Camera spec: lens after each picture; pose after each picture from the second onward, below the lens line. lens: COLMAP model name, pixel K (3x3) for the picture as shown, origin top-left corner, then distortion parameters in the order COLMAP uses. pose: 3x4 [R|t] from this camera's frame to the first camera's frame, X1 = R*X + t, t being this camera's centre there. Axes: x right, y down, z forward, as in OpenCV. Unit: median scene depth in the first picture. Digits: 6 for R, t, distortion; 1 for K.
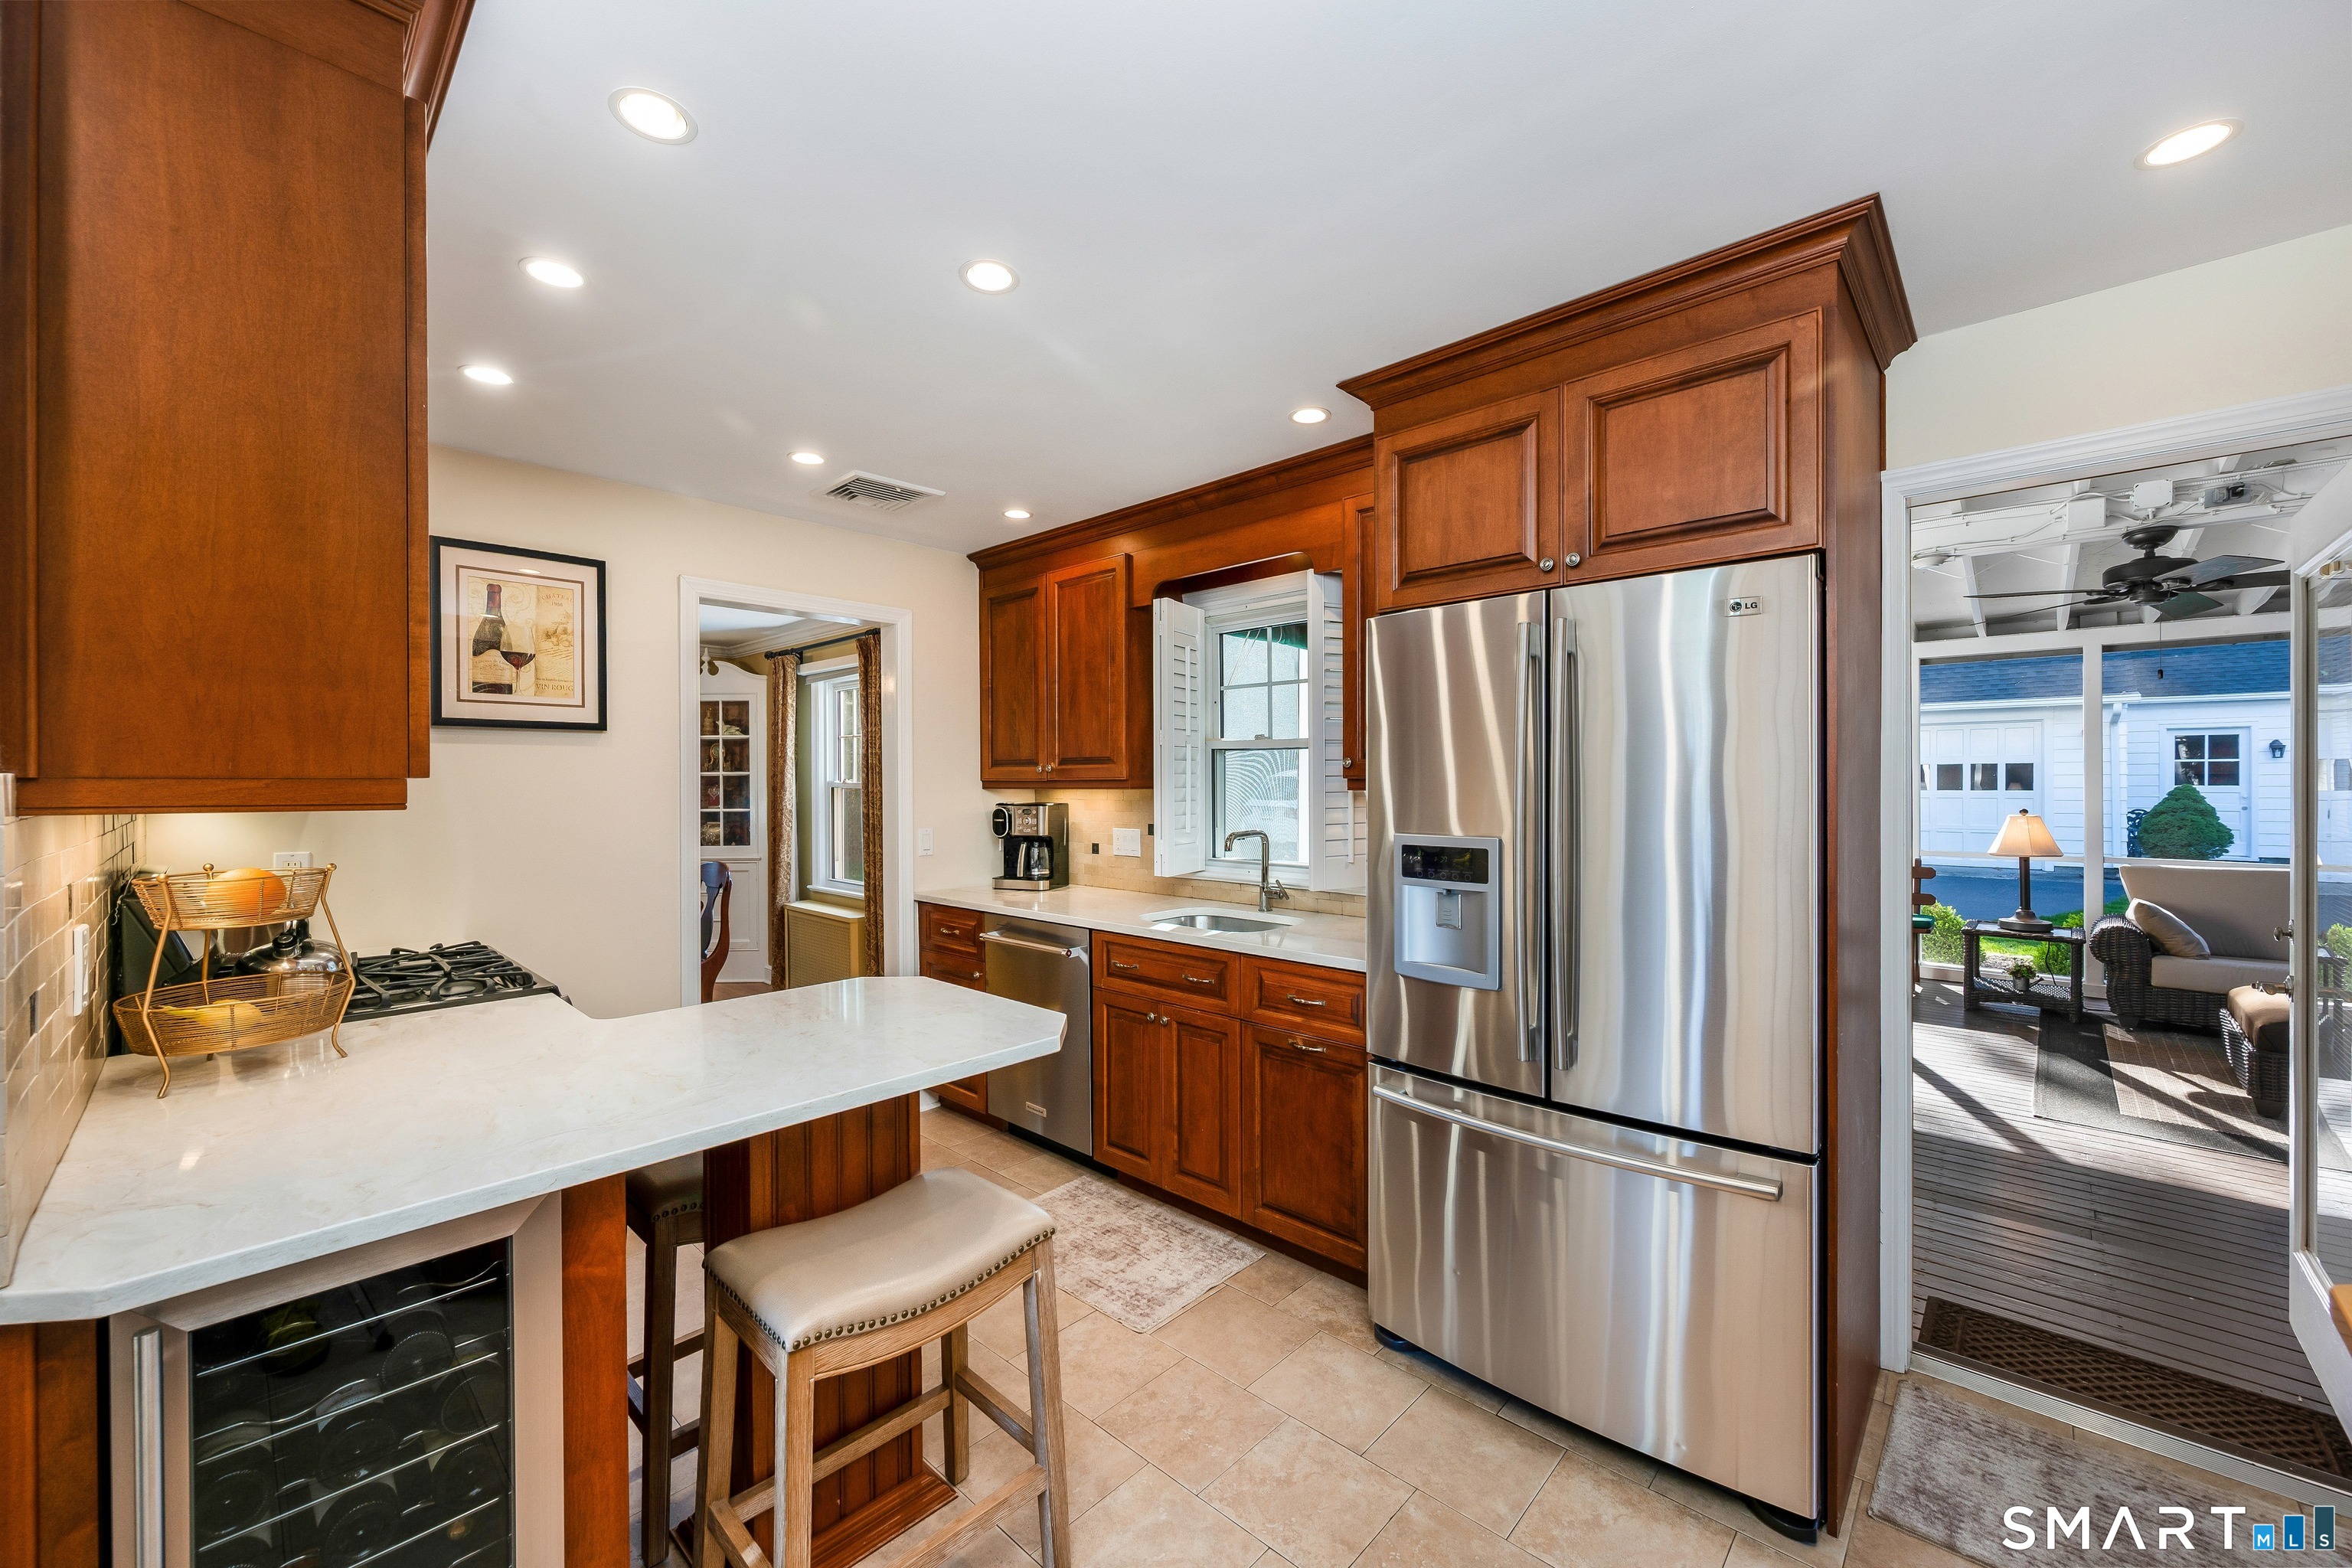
lens RADIAL K [[919.7, 0, 1178.6], [0, 919.7, 788.4], [0, 0, 1]] dist [-0.002011, -0.000050]
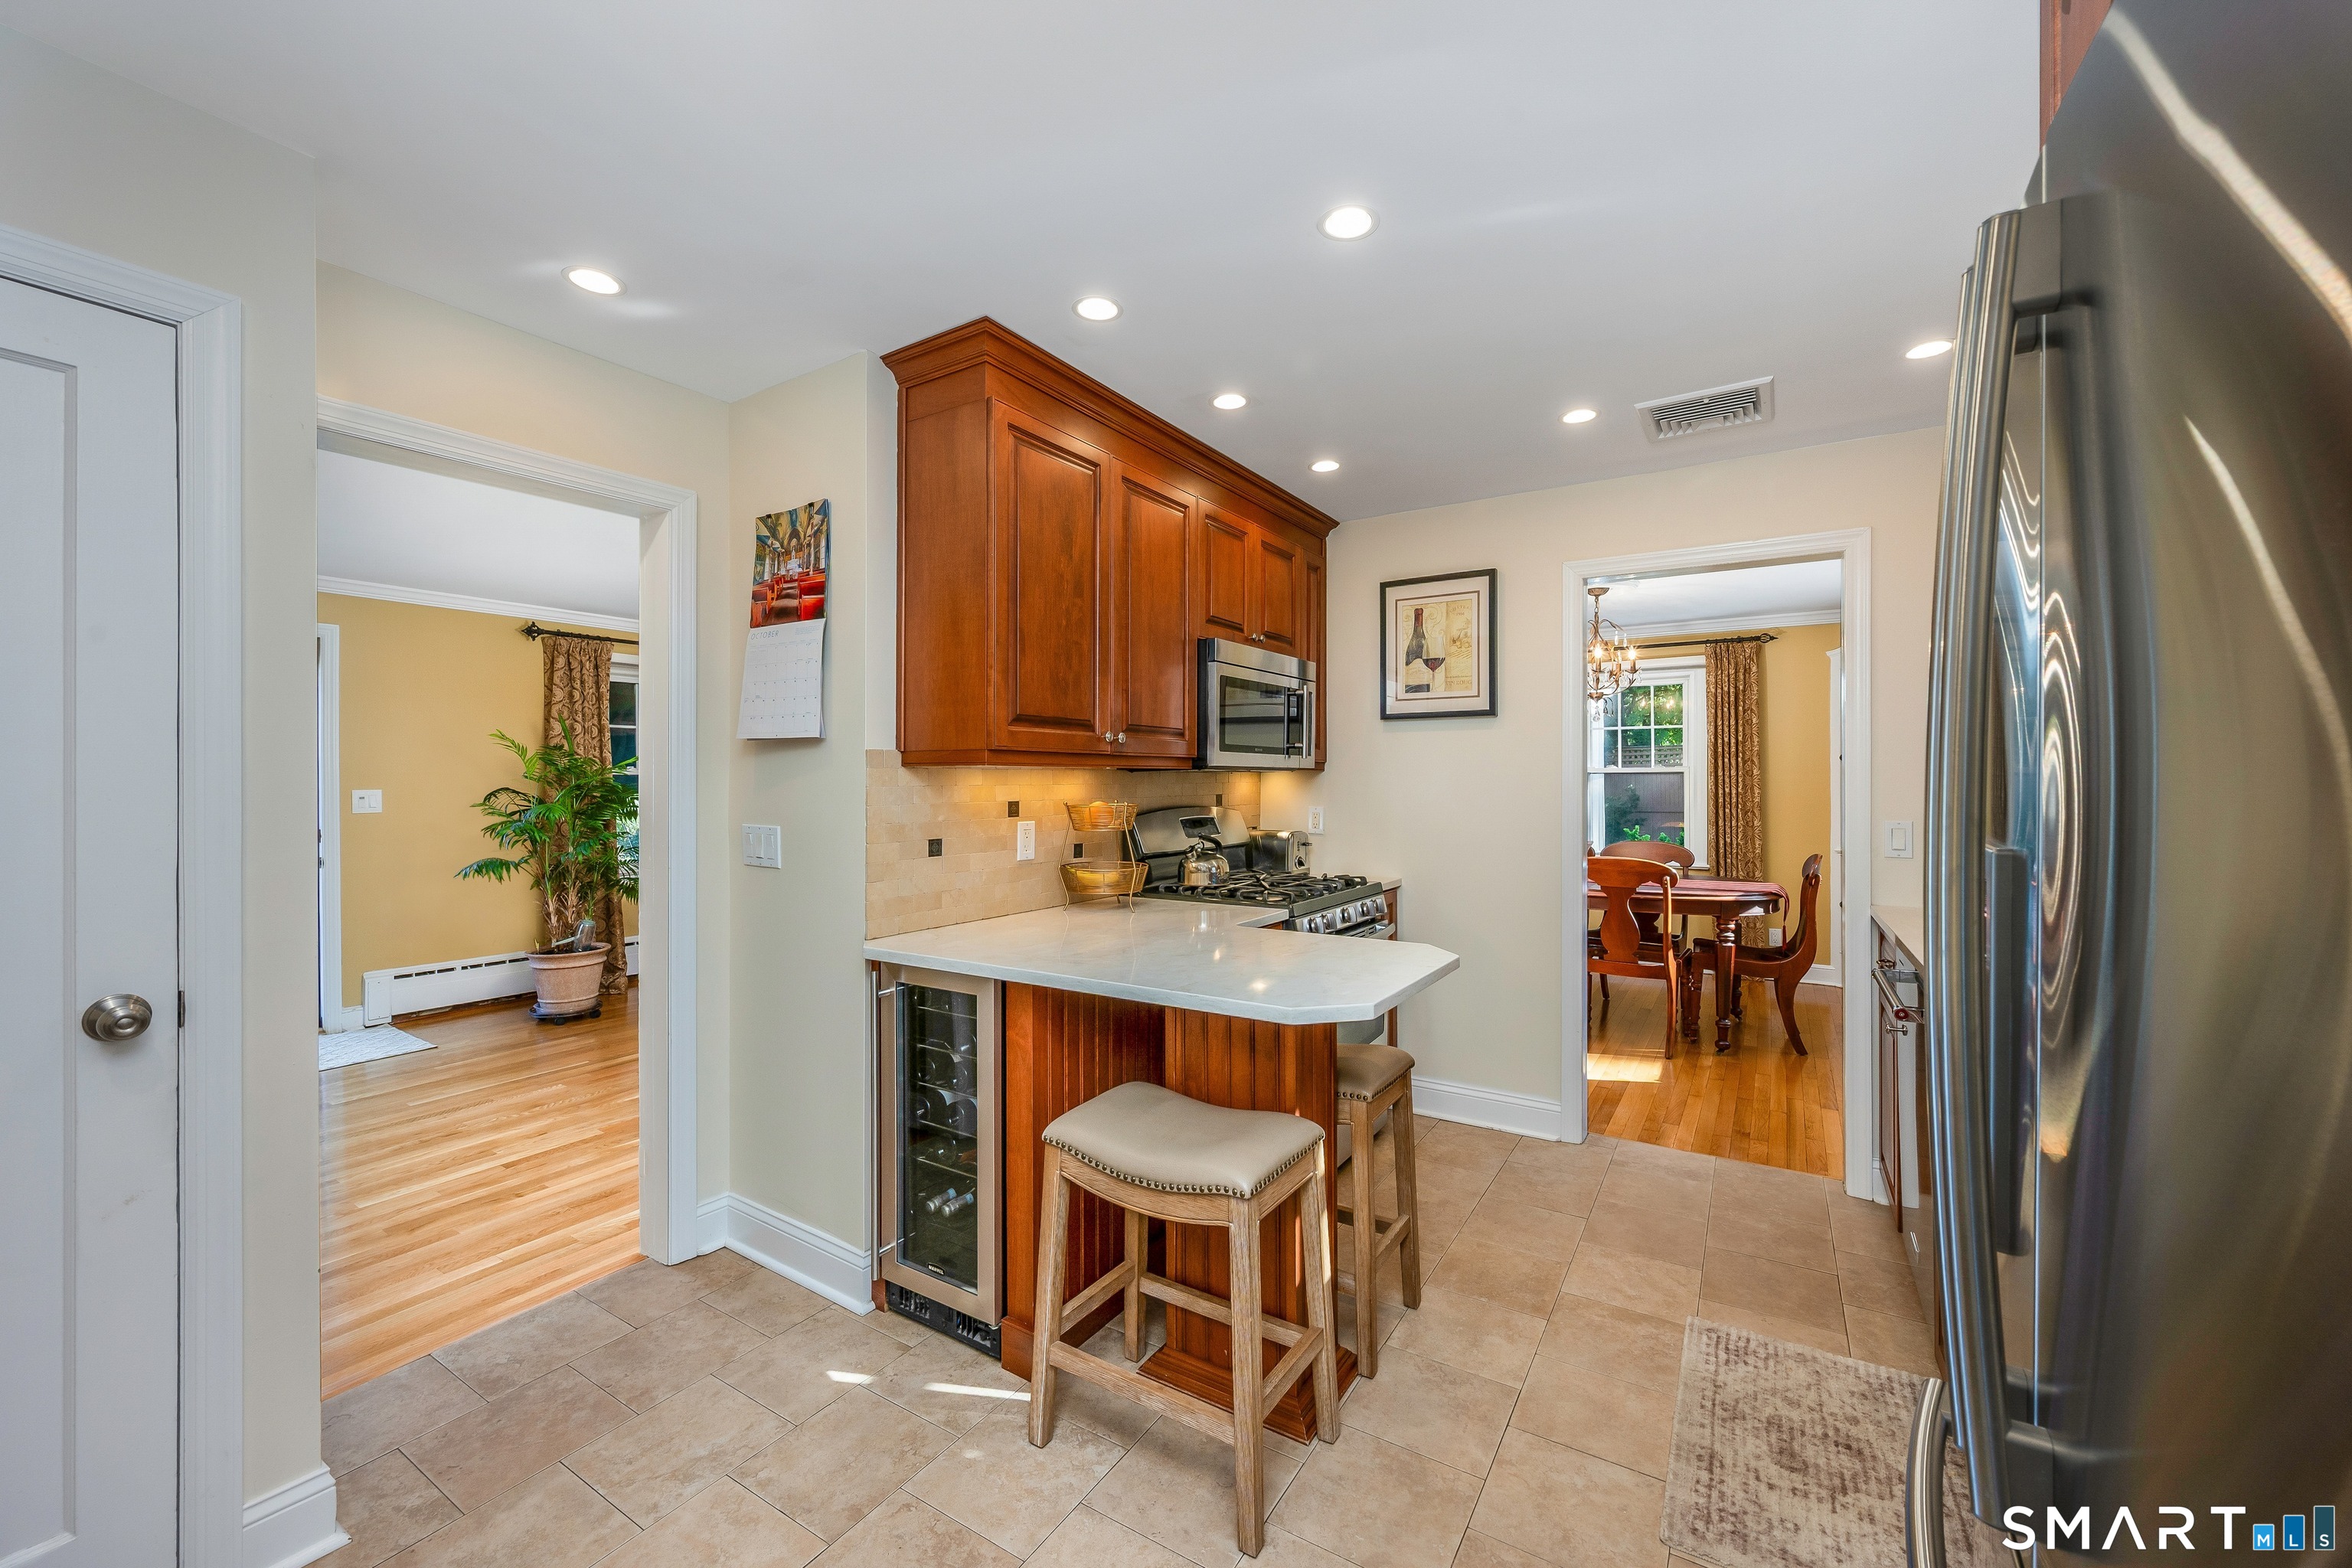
lens RADIAL K [[919.7, 0, 1178.6], [0, 919.7, 788.4], [0, 0, 1]] dist [-0.002011, -0.000050]
pose [[0.190401, 0.014458, -0.981600, 0.459755], [-0.010610, 0.999863, 0.012669, 0.018665], [0.981649, 0.008003, 0.190529, 0.417908]]
